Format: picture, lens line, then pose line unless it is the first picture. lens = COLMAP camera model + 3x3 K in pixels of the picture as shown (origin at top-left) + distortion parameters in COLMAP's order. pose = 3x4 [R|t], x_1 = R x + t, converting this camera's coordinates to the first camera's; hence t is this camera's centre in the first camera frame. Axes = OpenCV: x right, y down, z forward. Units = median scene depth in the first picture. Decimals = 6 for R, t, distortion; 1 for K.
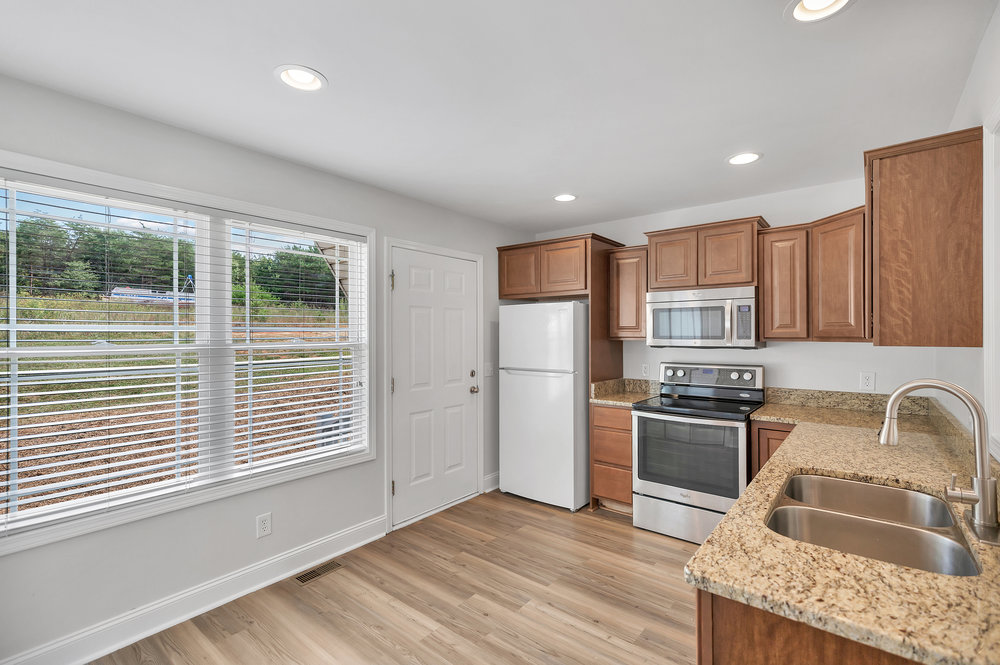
lens RADIAL K [[463.4, 0, 519.2], [0, 463.4, 333.8], [0, 0, 1]] dist [0.004059, -0.001460]
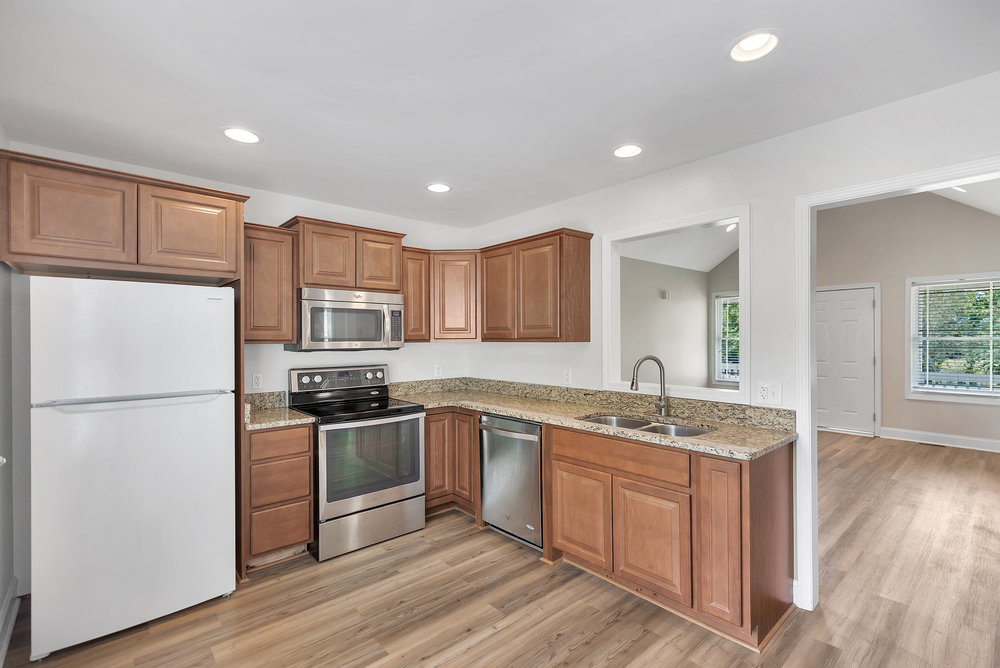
lens RADIAL K [[463.4, 0, 494.1], [0, 463.4, 340.7], [0, 0, 1]] dist [0.004059, -0.001460]
pose [[0.156969, -0.001359, 0.987603, -0.557554], [0.005849, 0.999983, 0.000446, 0.011887], [-0.987586, 0.005706, 0.156974, 0.567344]]
